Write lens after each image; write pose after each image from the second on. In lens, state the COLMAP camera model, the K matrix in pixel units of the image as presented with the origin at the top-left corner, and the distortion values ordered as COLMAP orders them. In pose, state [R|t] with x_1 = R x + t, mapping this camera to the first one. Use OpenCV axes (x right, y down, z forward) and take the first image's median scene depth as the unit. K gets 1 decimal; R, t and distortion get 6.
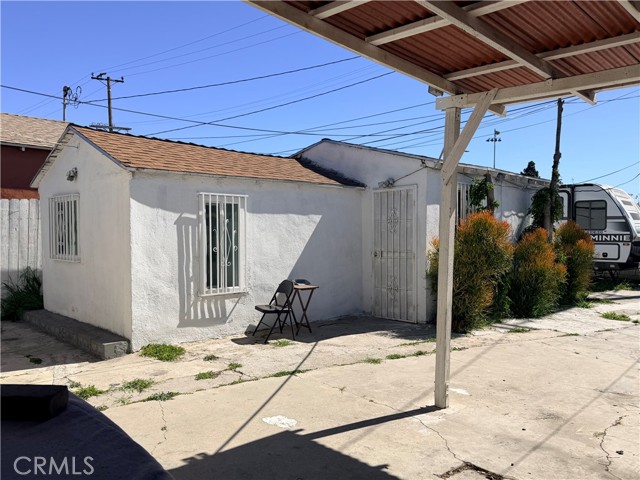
lens RADIAL K [[520.2, 0, 319.7], [0, 520.2, 243.4], [0, 0, 1]] dist [0.133851, -0.232464]
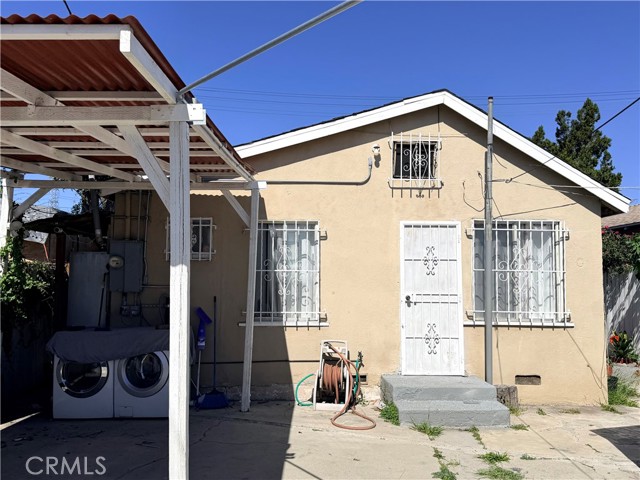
lens RADIAL K [[520.2, 0, 319.7], [0, 520.2, 243.4], [0, 0, 1]] dist [0.133851, -0.232464]
pose [[-0.687930, -0.066472, -0.722727, 0.373356], [-0.025117, 0.997381, -0.067825, -0.036353], [0.725343, -0.028506, -0.687798, 0.975282]]
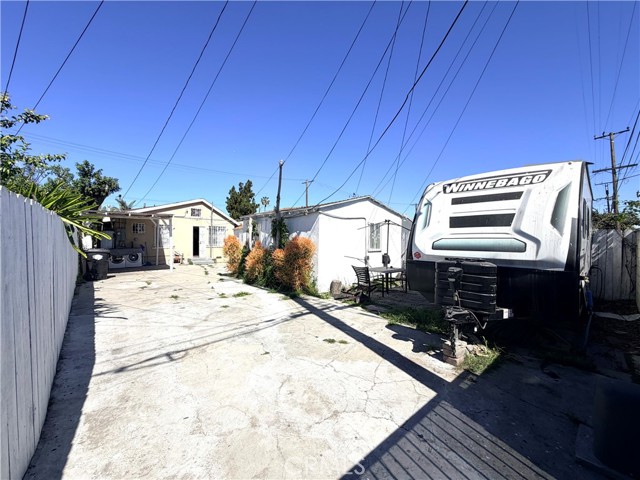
lens RADIAL K [[254.2, 0, 318.8], [0, 254.2, 240.8], [0, 0, 1]] dist [0.002787, 0.000284]
pose [[-0.077717, -0.000397, -0.996975, 1.881852], [-0.029136, 0.999574, 0.001873, -0.052856], [0.996550, 0.029194, -0.077695, 1.790837]]
